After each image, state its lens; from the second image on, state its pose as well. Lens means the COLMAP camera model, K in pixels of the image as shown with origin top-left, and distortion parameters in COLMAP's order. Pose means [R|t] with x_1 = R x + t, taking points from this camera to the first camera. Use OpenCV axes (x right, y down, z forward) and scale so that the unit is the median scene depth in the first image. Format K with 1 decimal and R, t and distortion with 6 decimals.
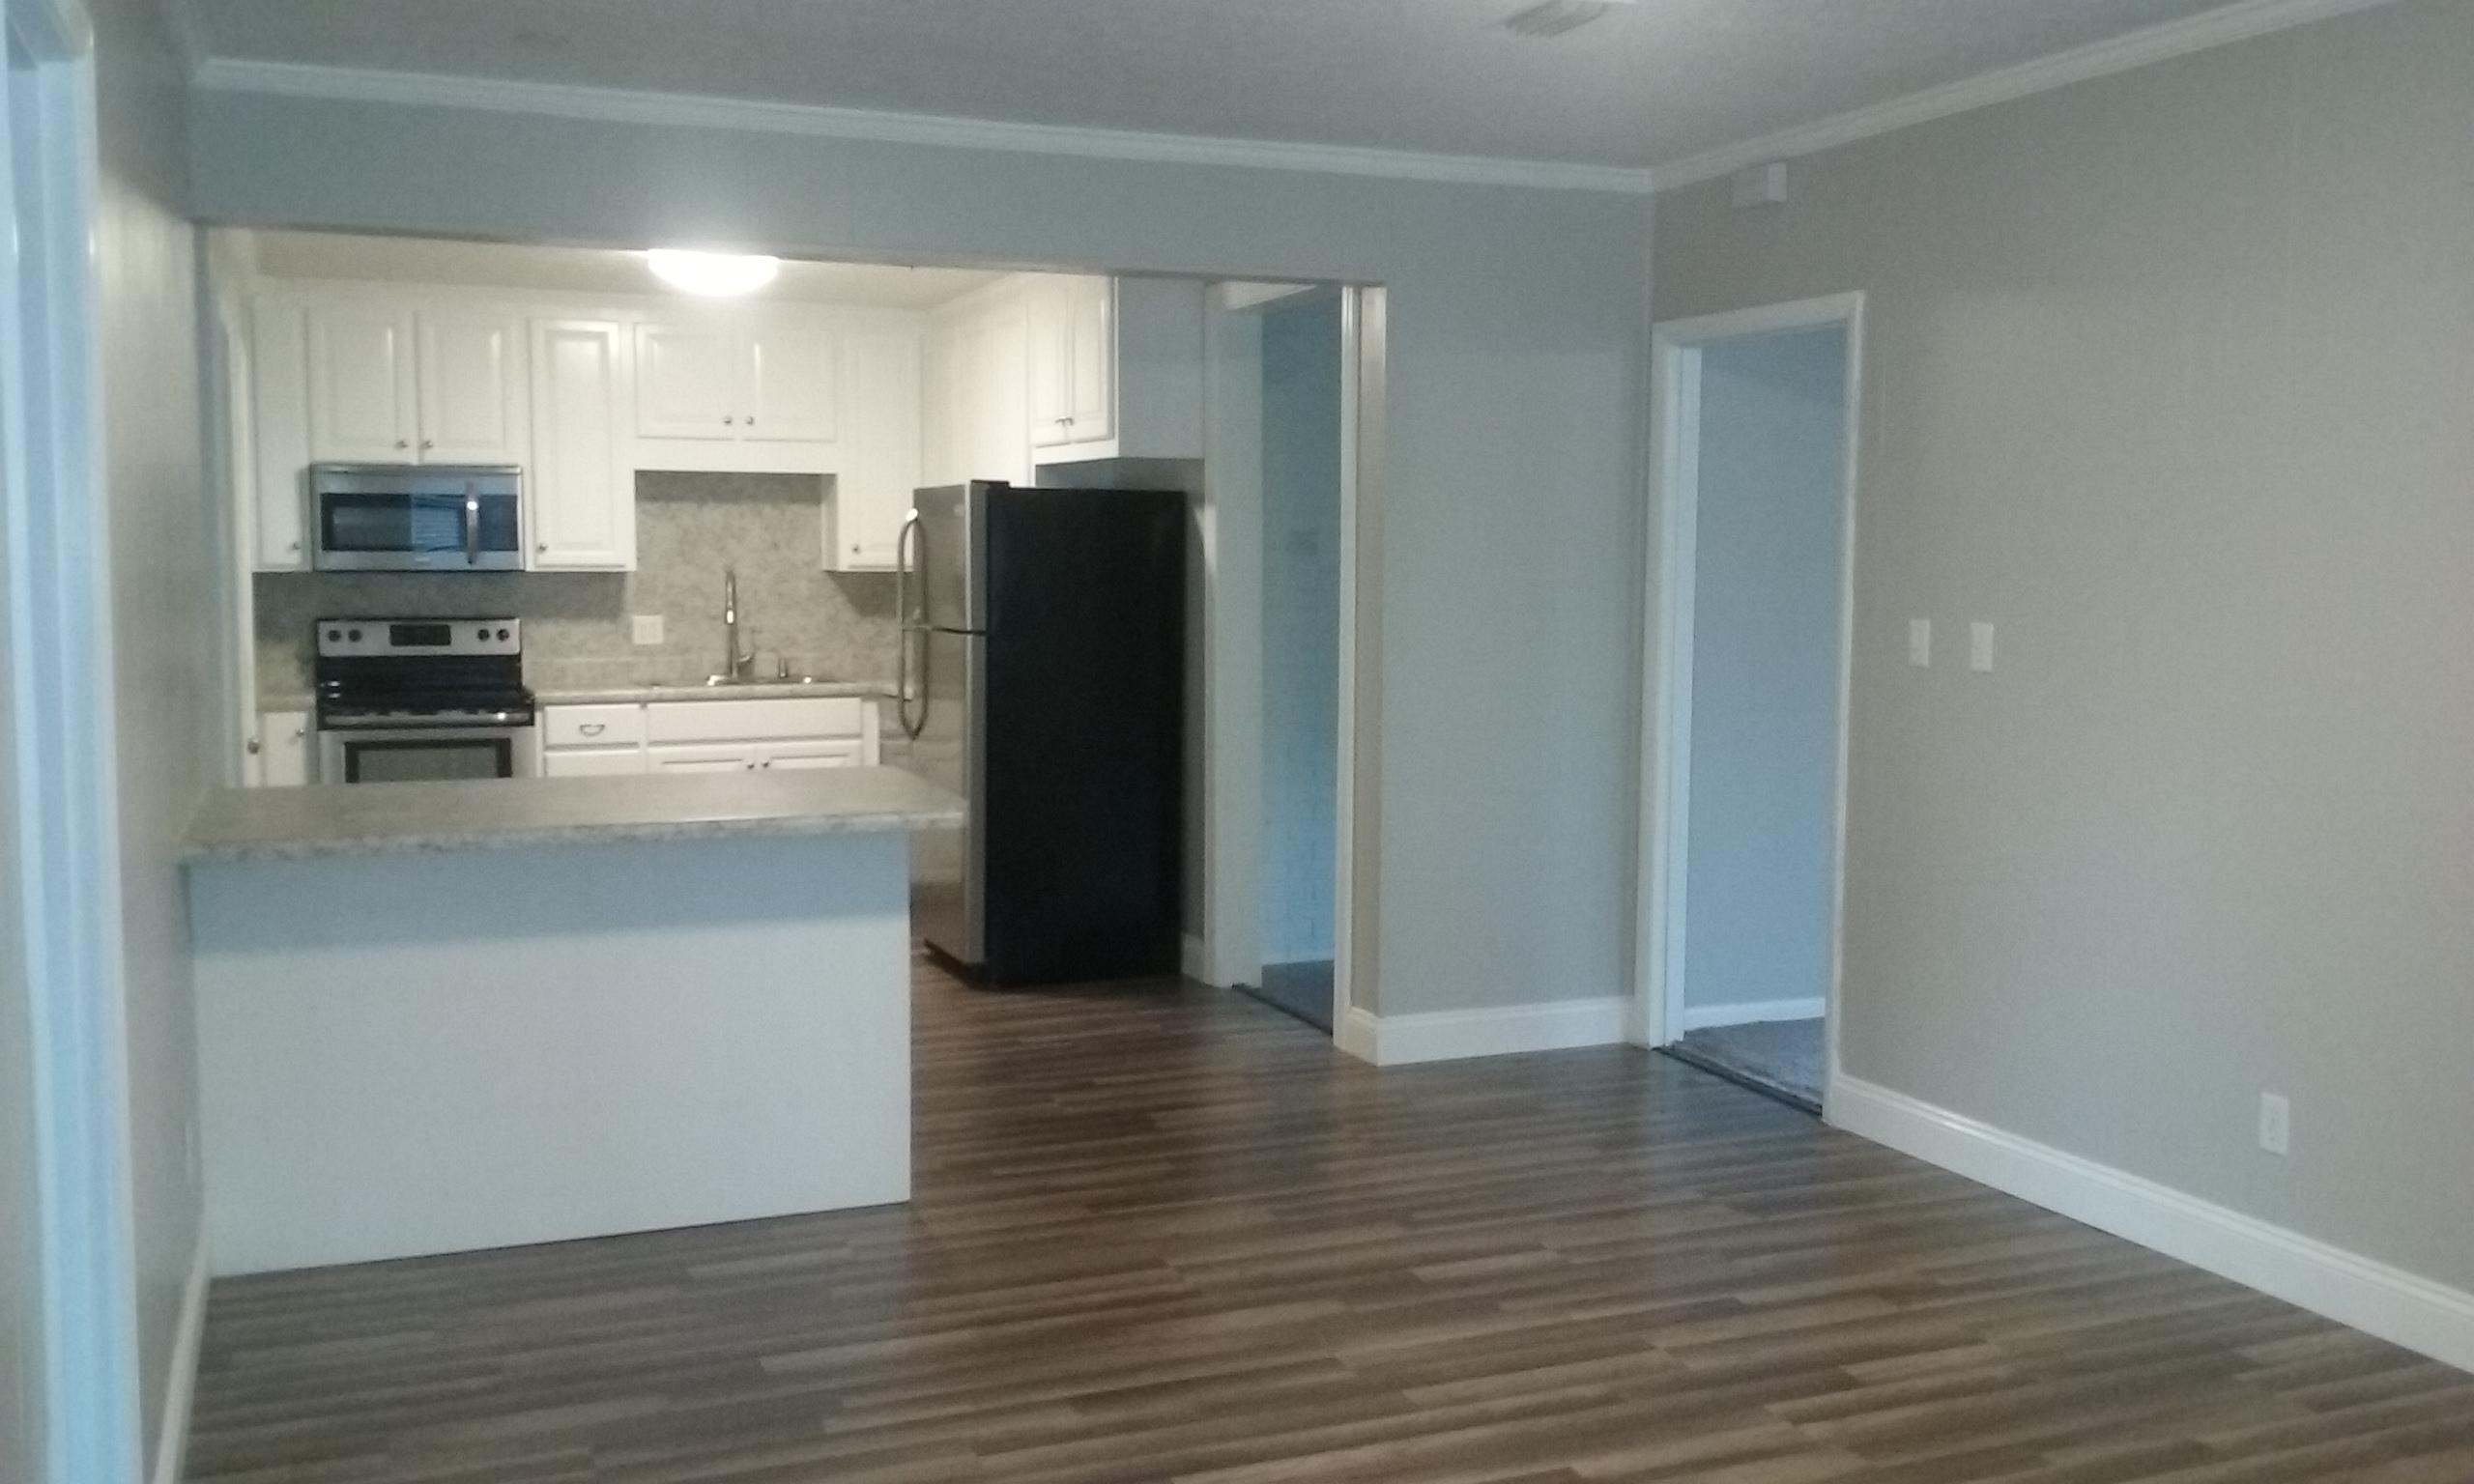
lens RADIAL K [[2313.1, 0, 1273.1], [0, 2313.1, 738.0], [0, 0, 1]] dist [0.104915, -0.035702]
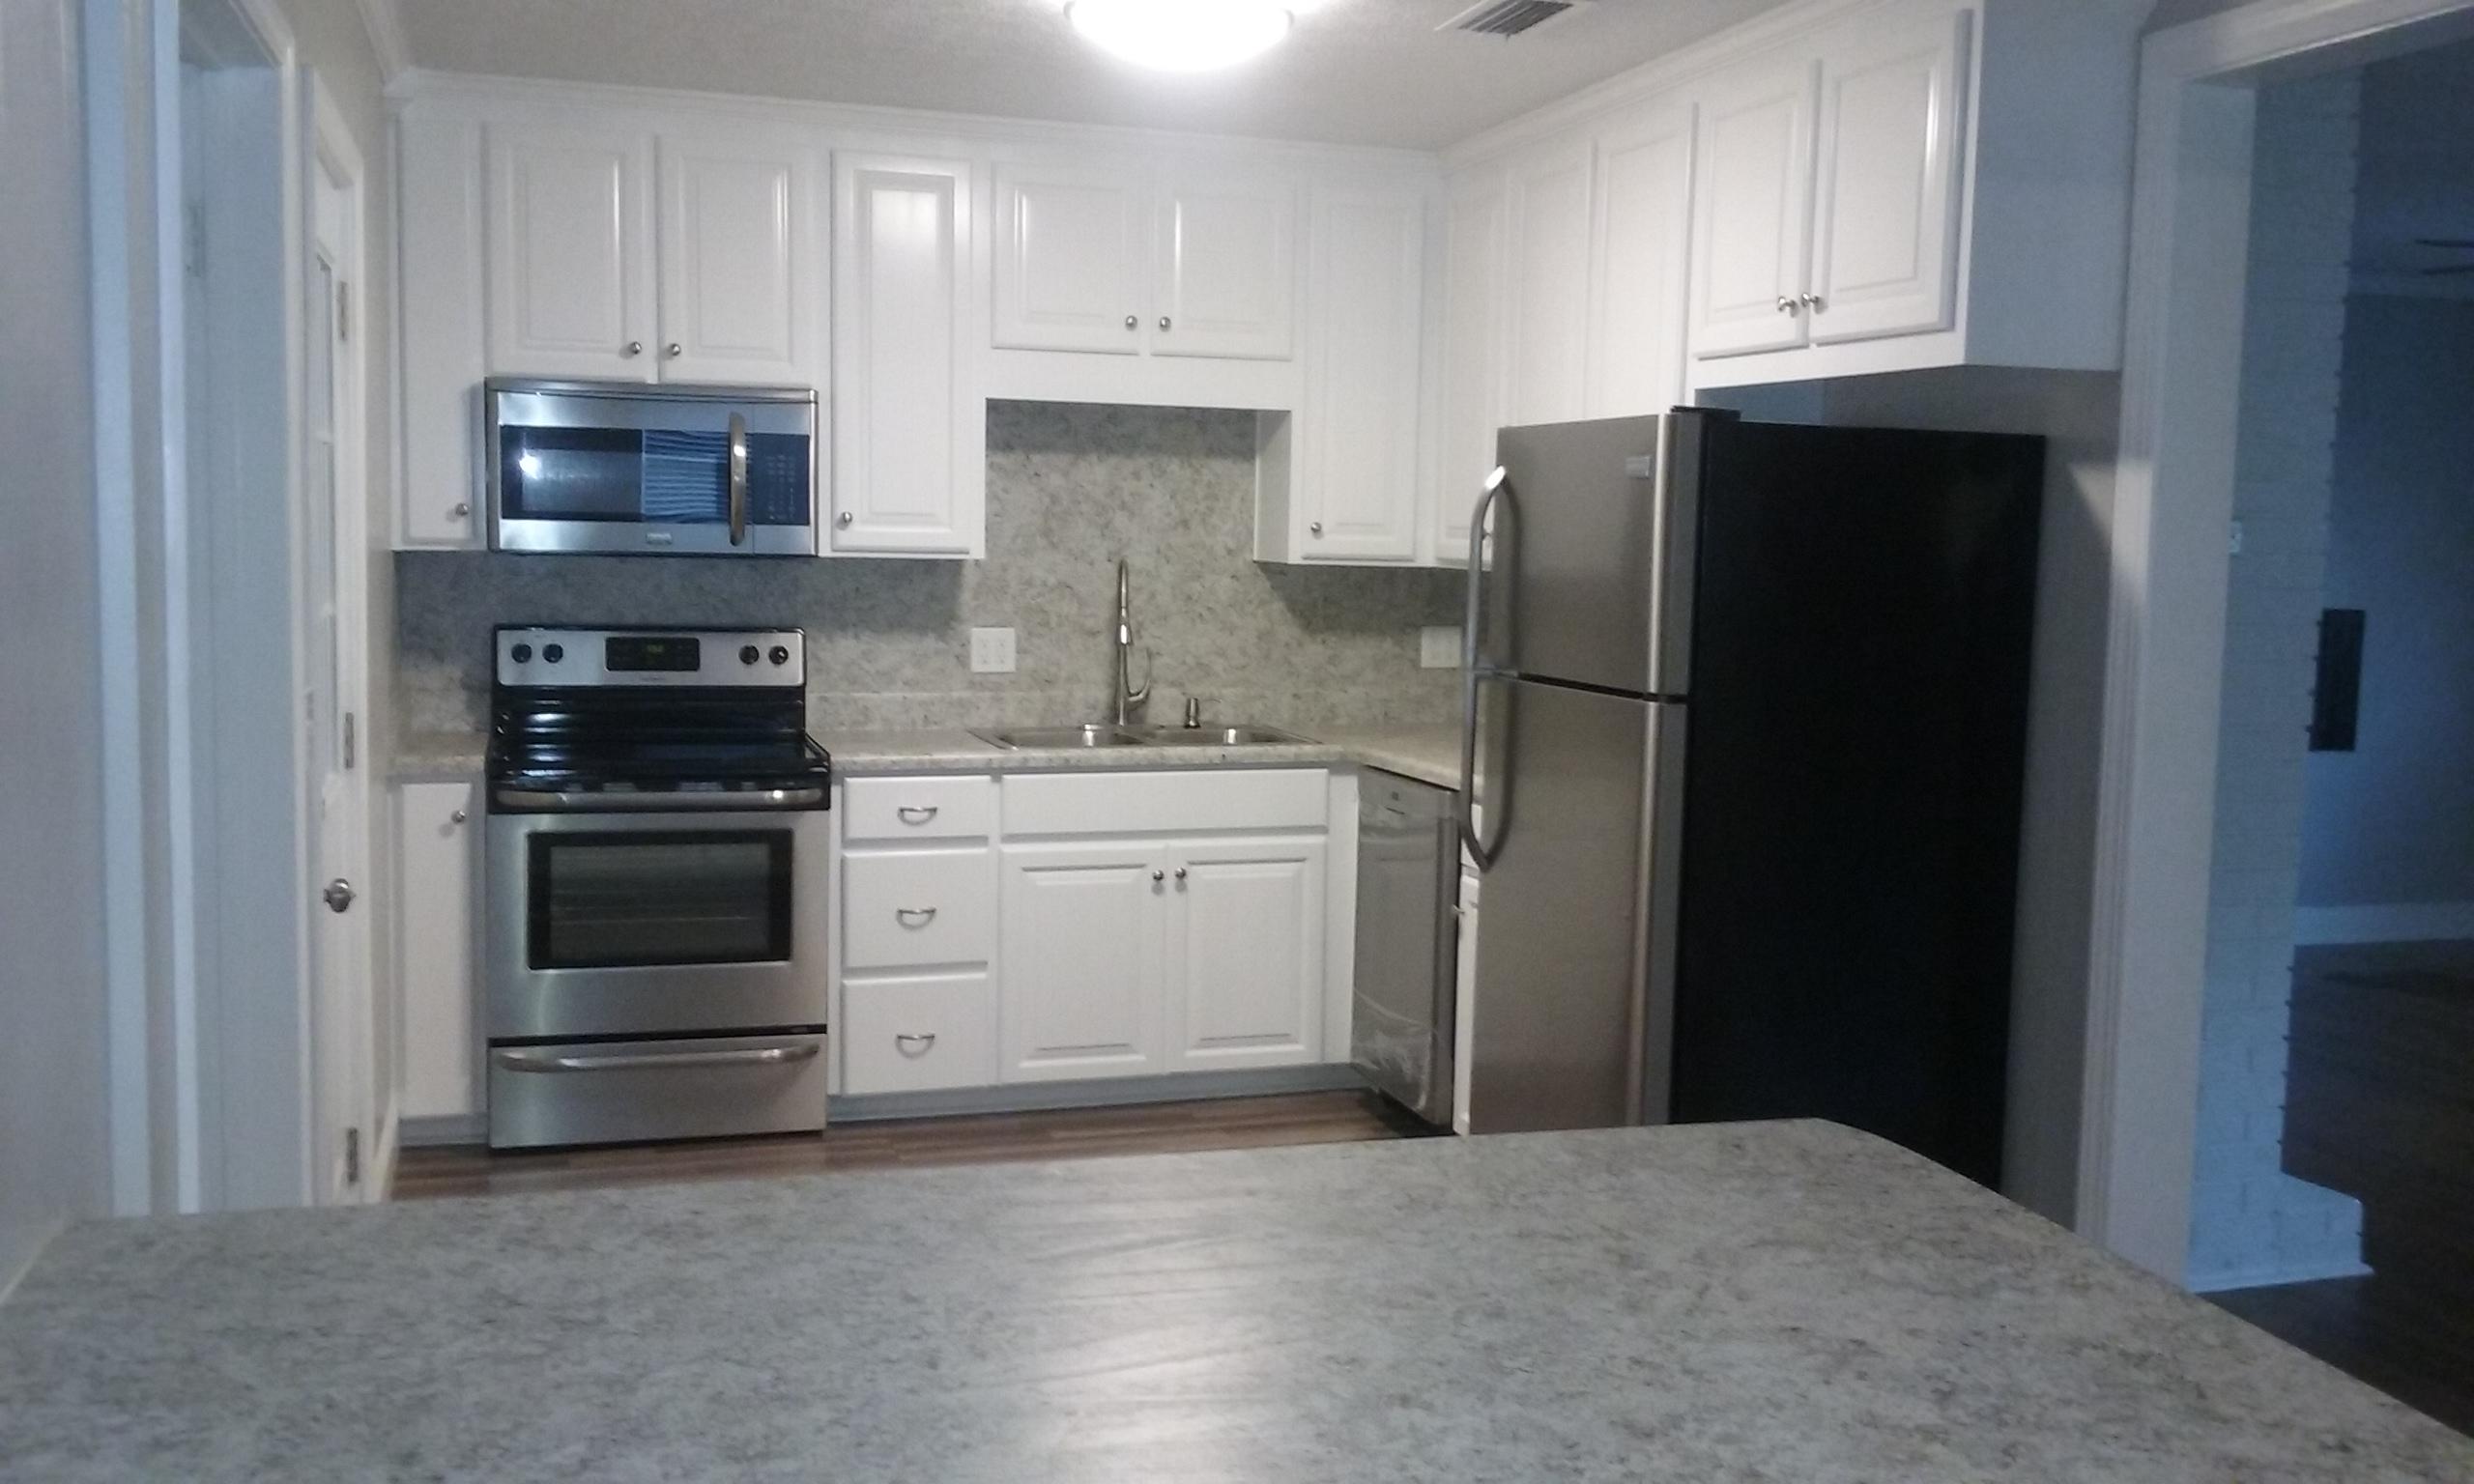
lens RADIAL K [[2313.1, 0, 1292.7], [0, 2313.1, 744.7], [0, 0, 1]] dist [0.104915, -0.035702]
pose [[0.996705, 0.026964, -0.076503, -0.142016], [-0.025968, 0.999565, 0.013988, -0.032790], [0.076847, -0.011955, 0.996971, 0.383380]]
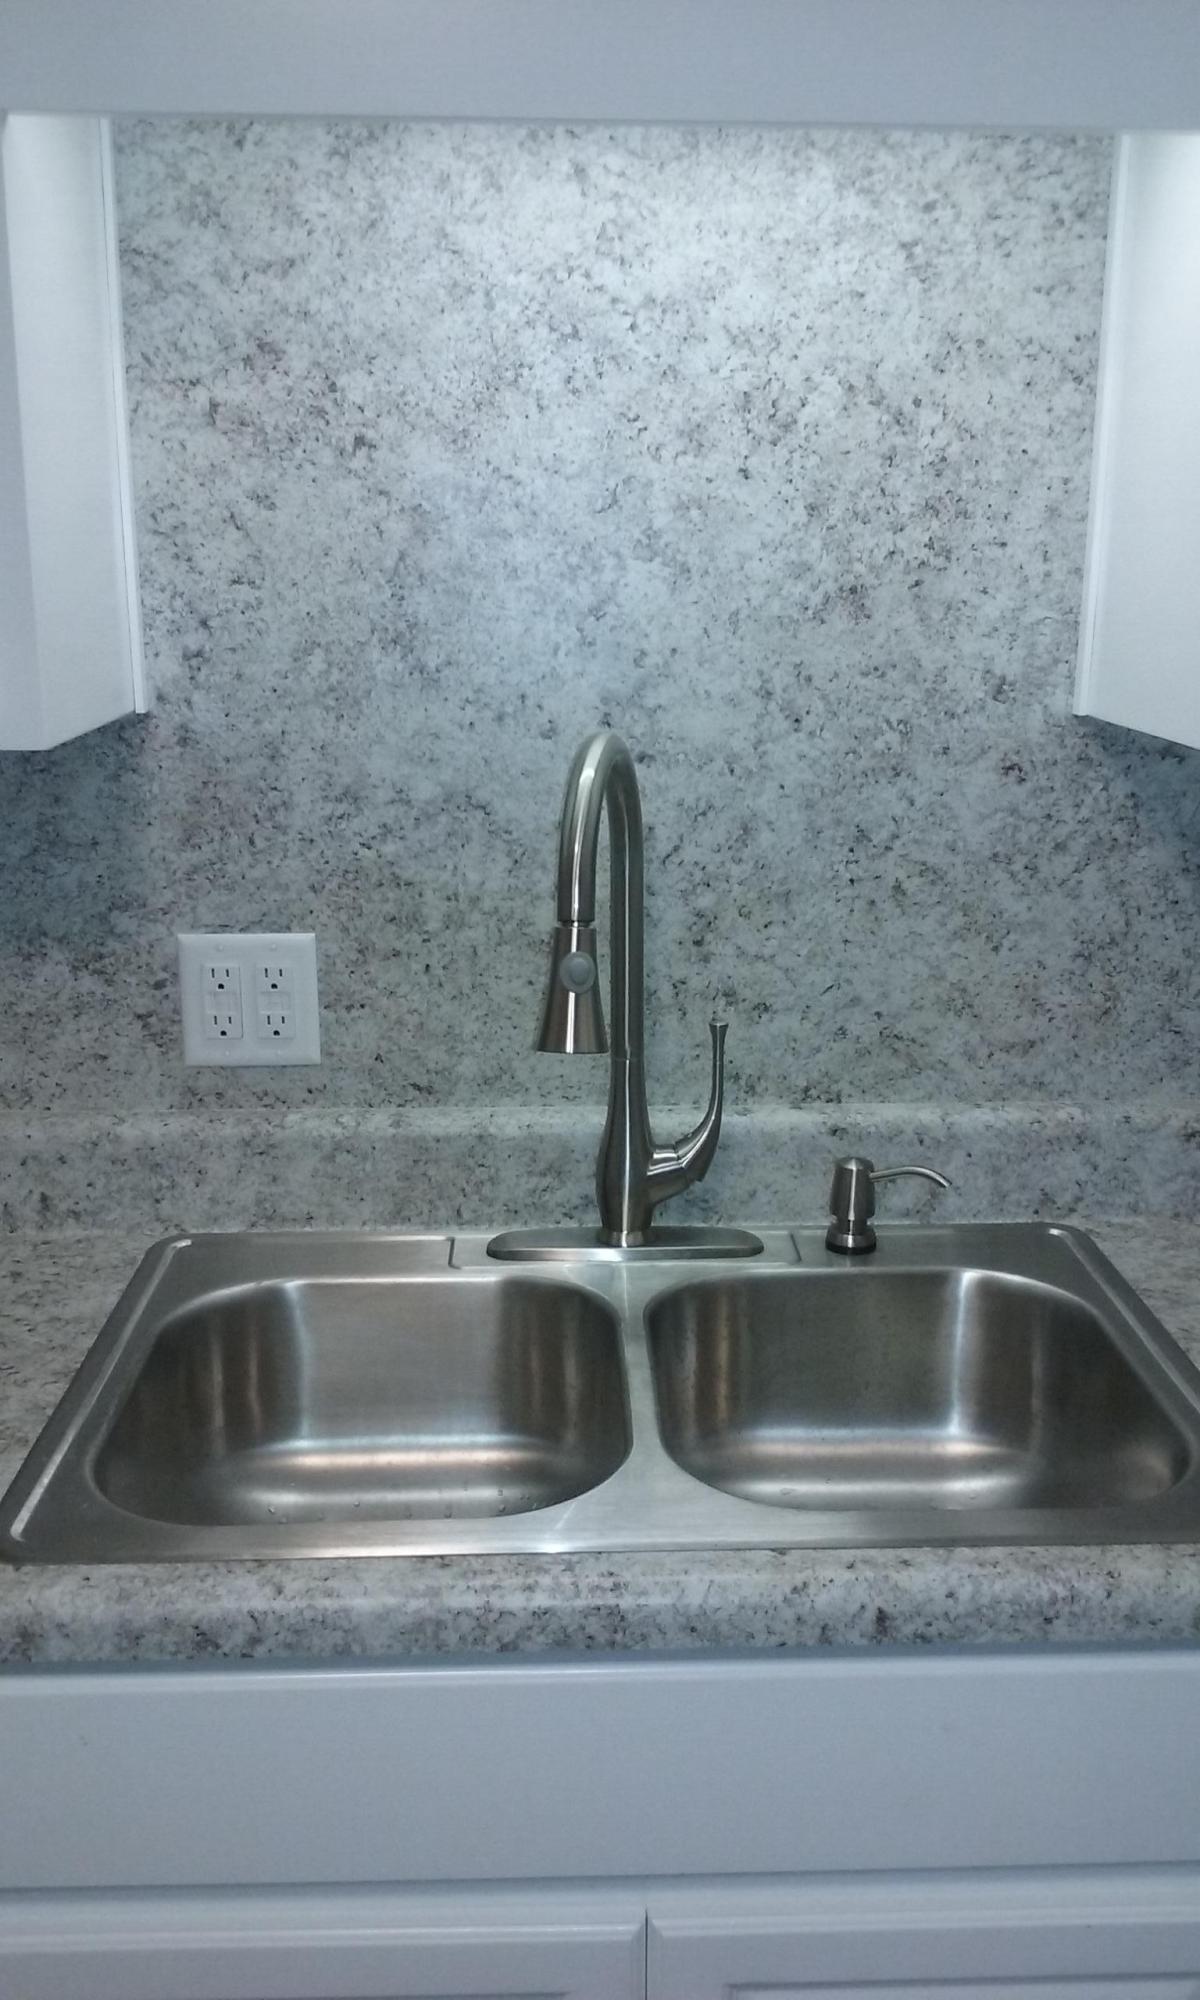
lens RADIAL K [[1870.2, 0, 624.7], [0, 1870.2, 1032.9], [0, 0, 1]] dist [0.104915, -0.035702]
pose [[0.939862, 0.087770, -0.330086, -0.187203], [-0.033711, 0.985538, 0.166069, -0.076597], [0.339888, -0.144955, 0.929228, 0.892149]]
